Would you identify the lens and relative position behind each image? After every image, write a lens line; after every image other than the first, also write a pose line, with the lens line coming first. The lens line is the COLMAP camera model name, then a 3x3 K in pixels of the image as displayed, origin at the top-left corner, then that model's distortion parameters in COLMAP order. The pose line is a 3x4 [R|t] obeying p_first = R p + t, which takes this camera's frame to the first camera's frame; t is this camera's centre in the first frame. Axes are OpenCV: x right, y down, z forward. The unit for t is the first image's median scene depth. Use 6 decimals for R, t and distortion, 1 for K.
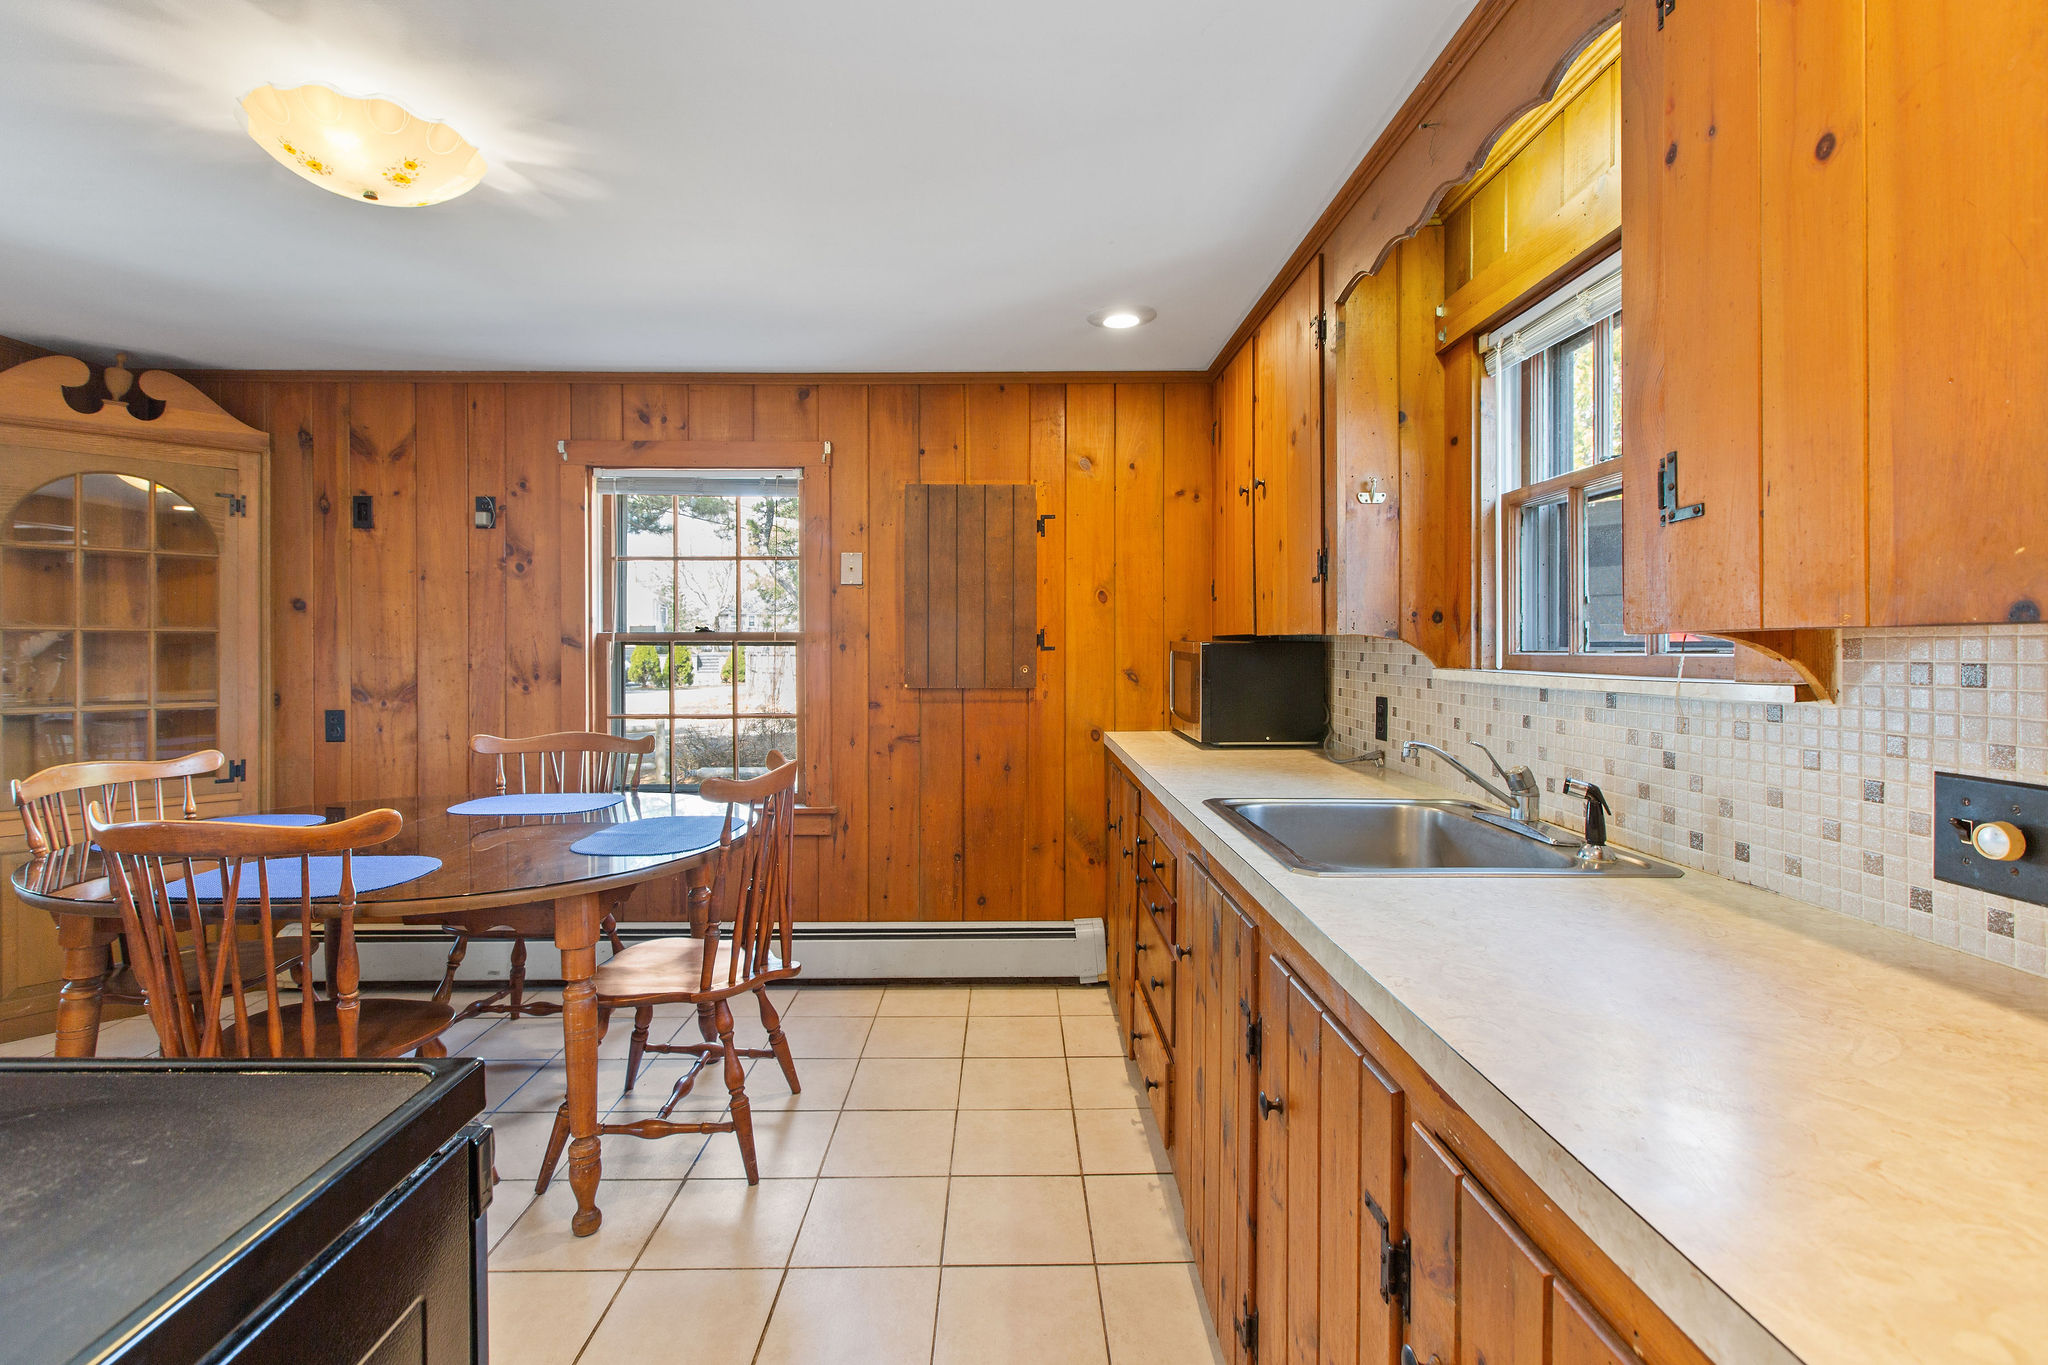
lens RADIAL K [[924.2, 0, 1014.6], [0, 924.2, 658.1], [0, 0, 1]] dist [0.001405, 0.000346]
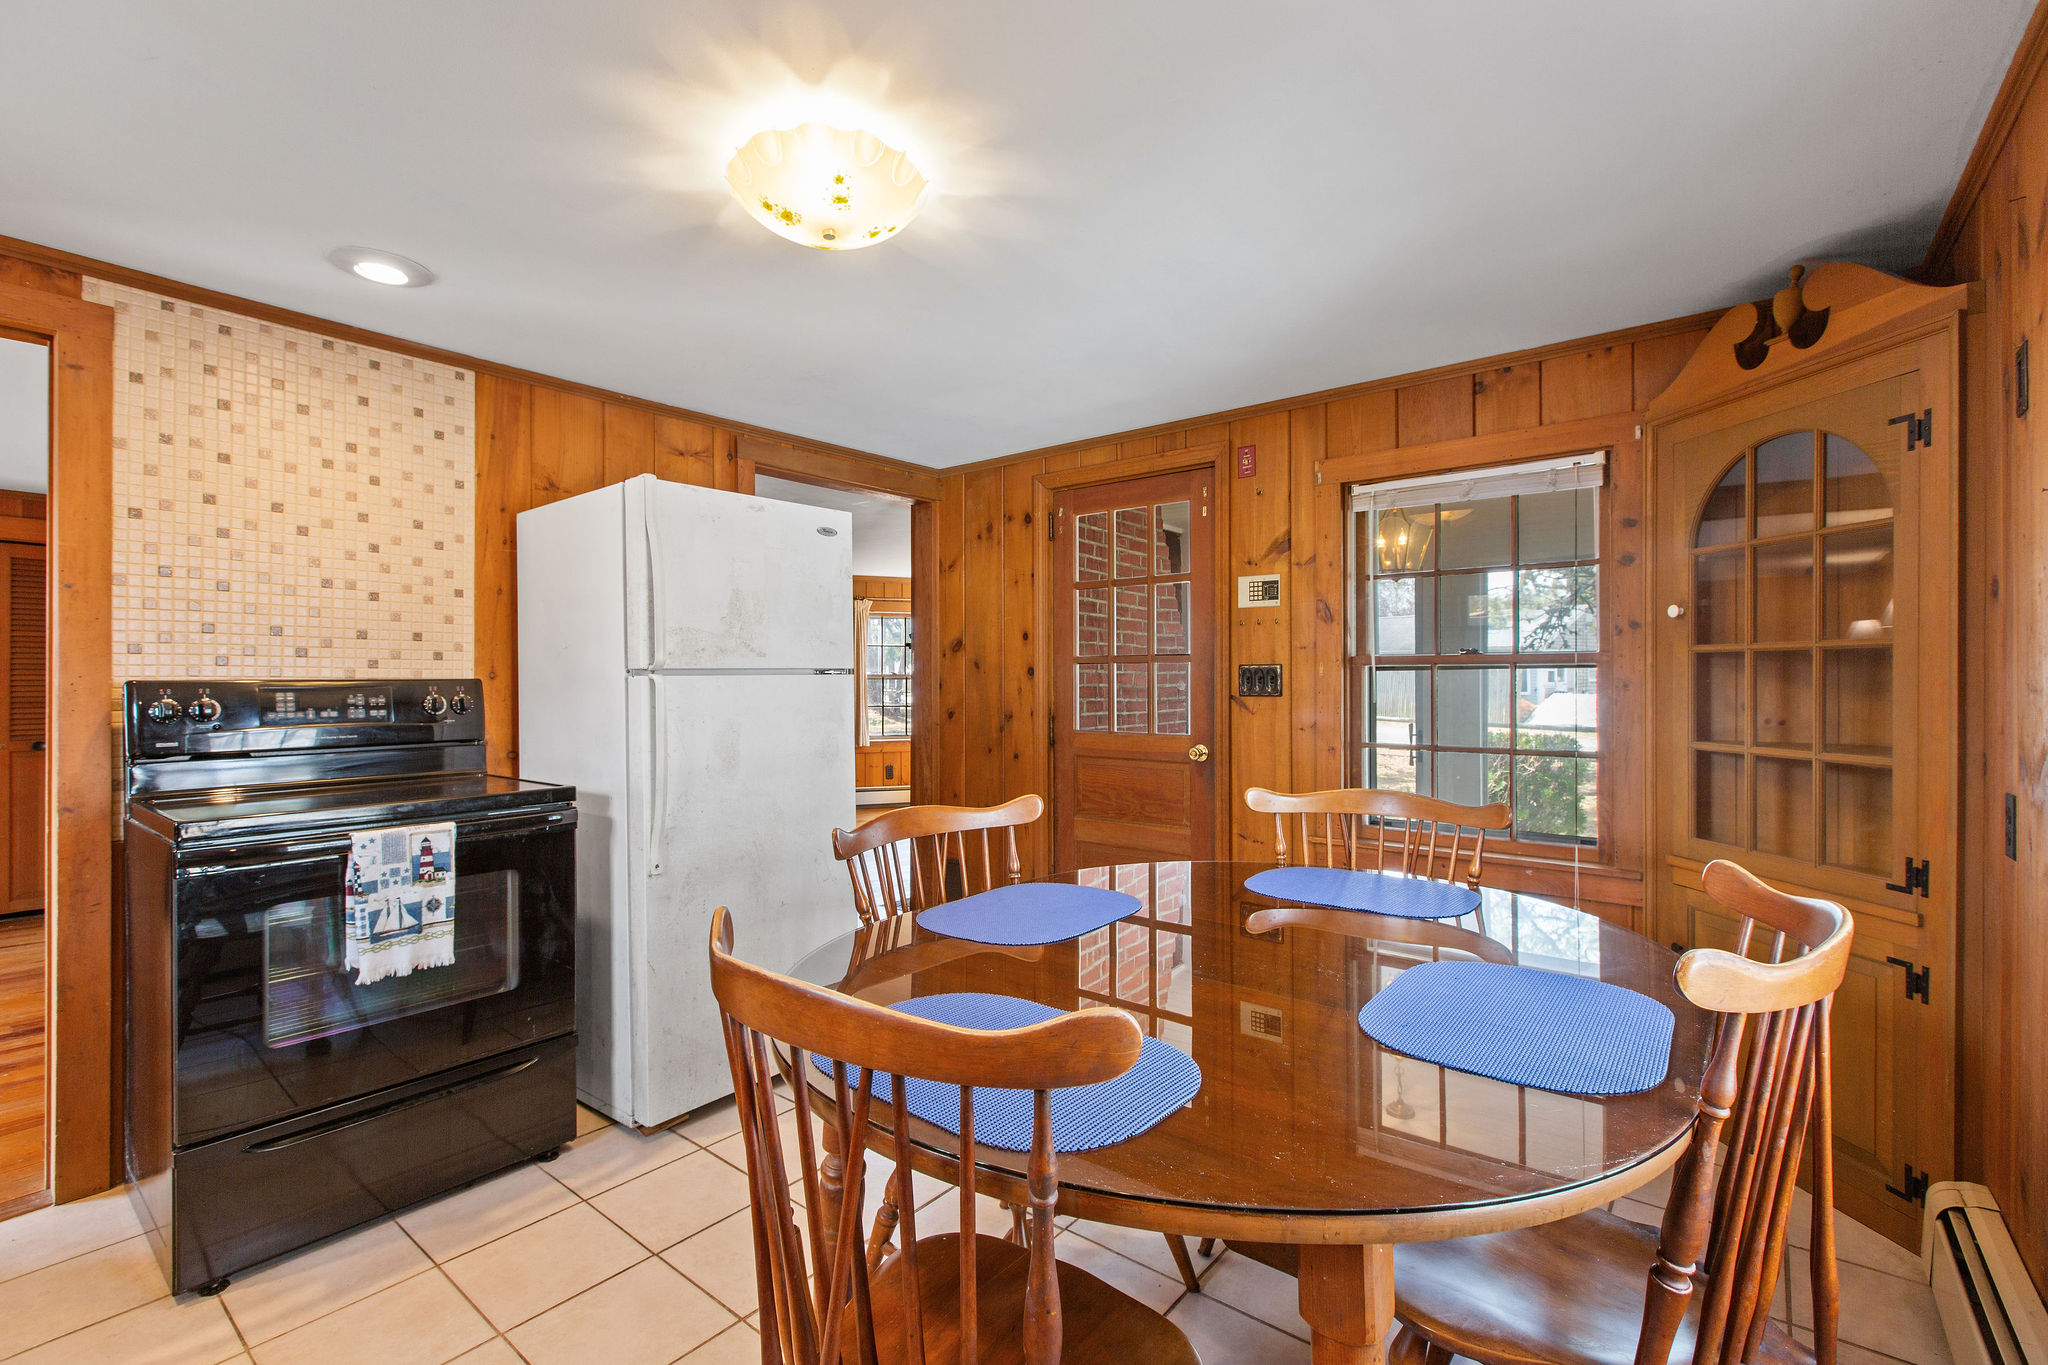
lens RADIAL K [[906.0, 0, 1017.7], [0, 906.0, 677.7], [0, 0, 1]] dist [0.000226, 0.000026]
pose [[-0.637060, -0.001616, -0.770812, -0.024296], [-0.008301, 0.999954, 0.004764, -0.003655], [0.770769, 0.009433, -0.637045, 0.899066]]
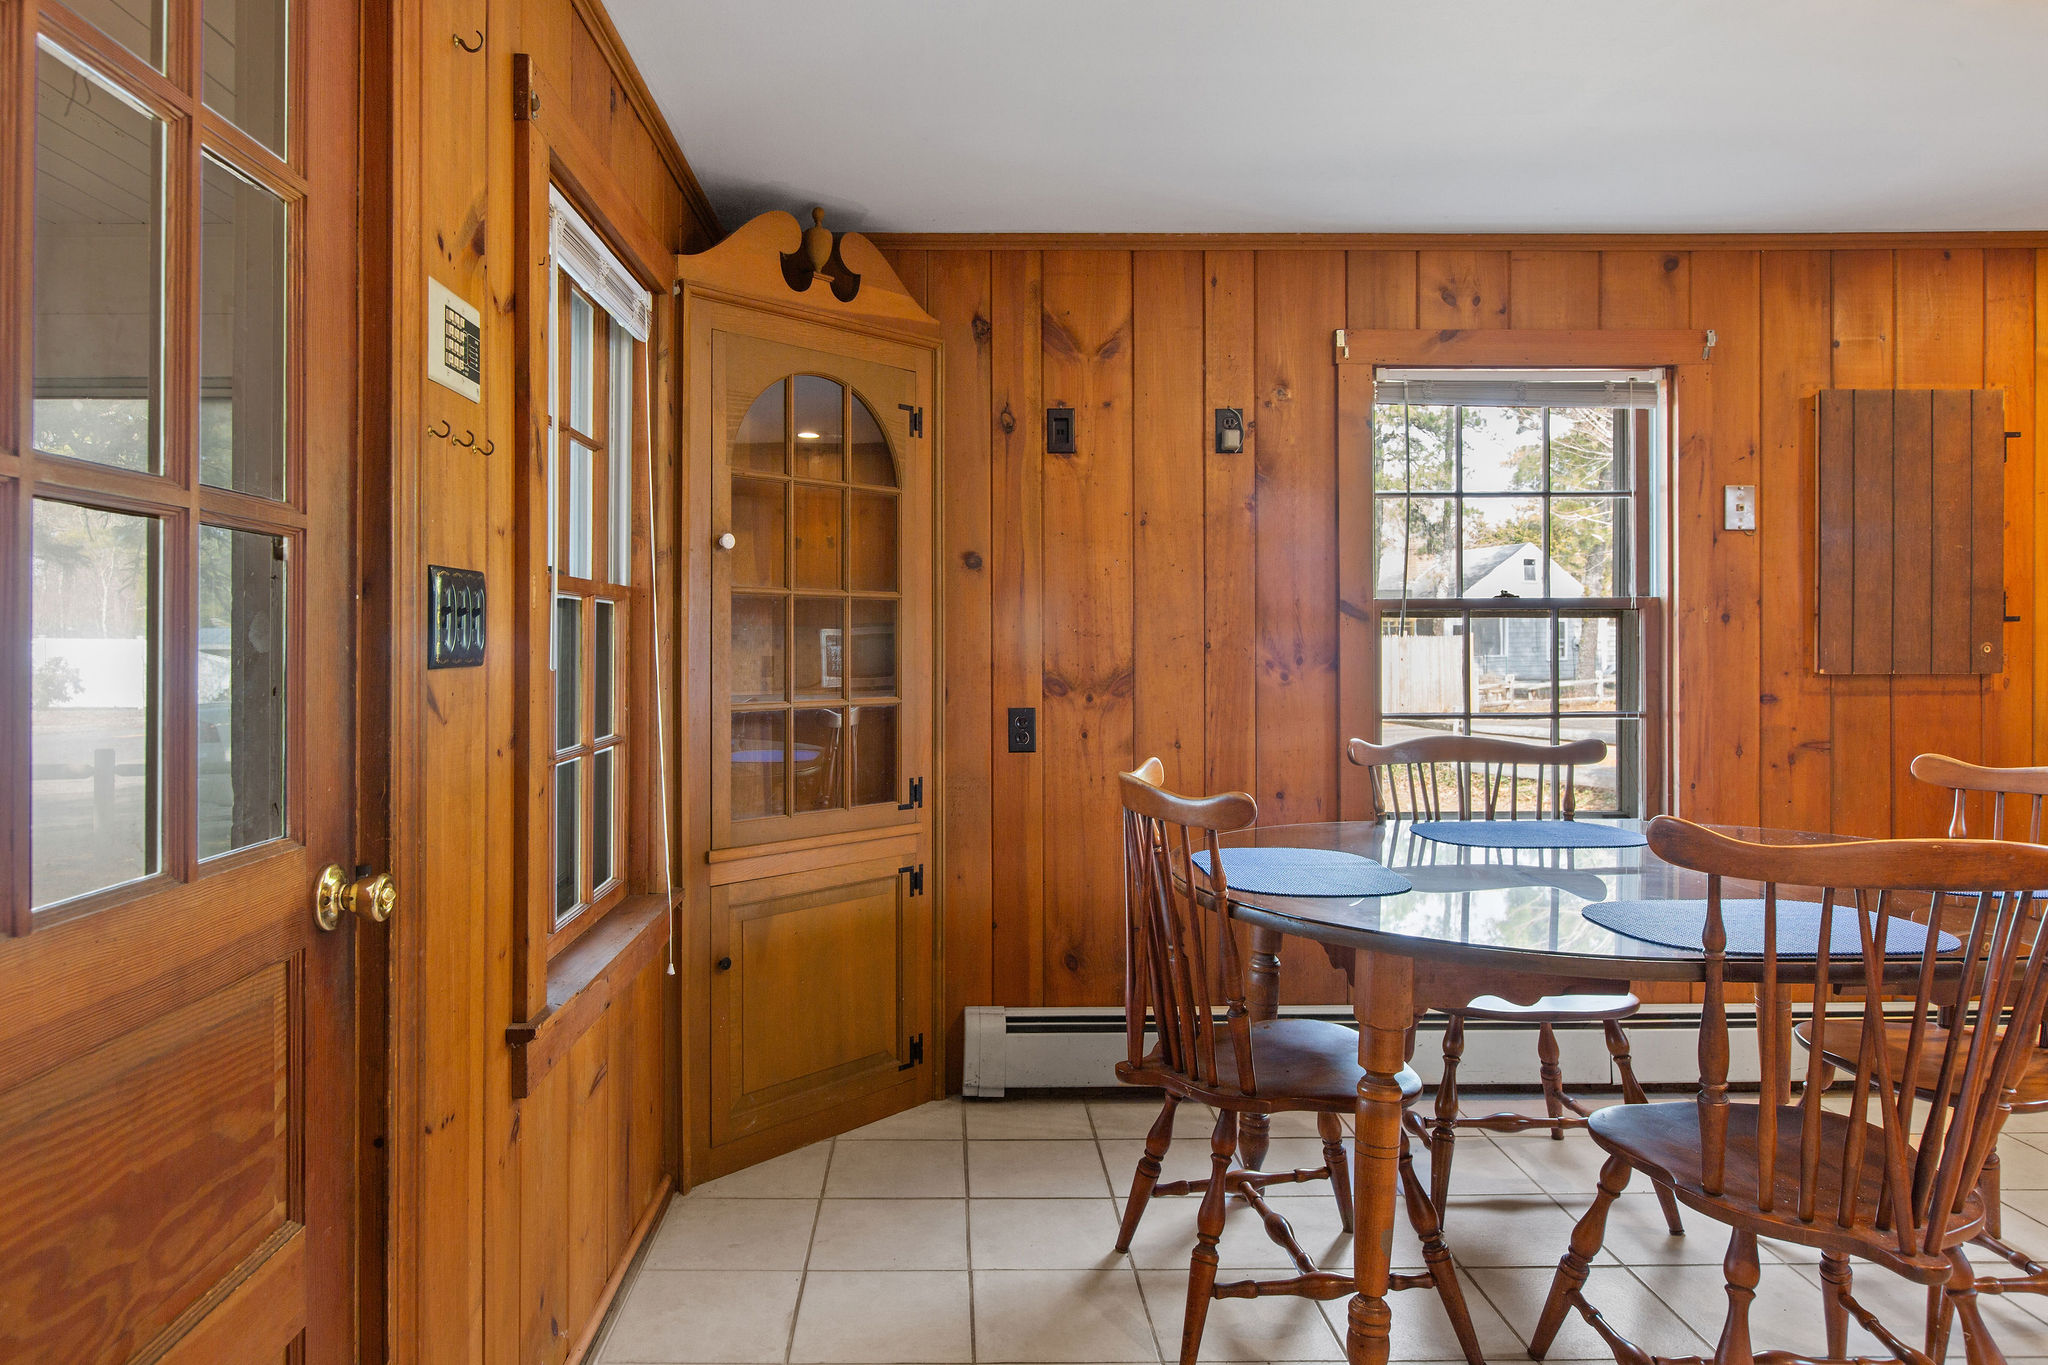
lens RADIAL K [[1280.4, 0, 962.7], [0, 1280.4, 643.2], [0, 0, 1]] dist [-0.000018, -0.000684]
pose [[0.999994, -0.003282, 0.000734, -0.780632], [0.003291, 0.999928, -0.011544, 0.017458], [-0.000696, 0.011546, 0.999933, 0.012106]]
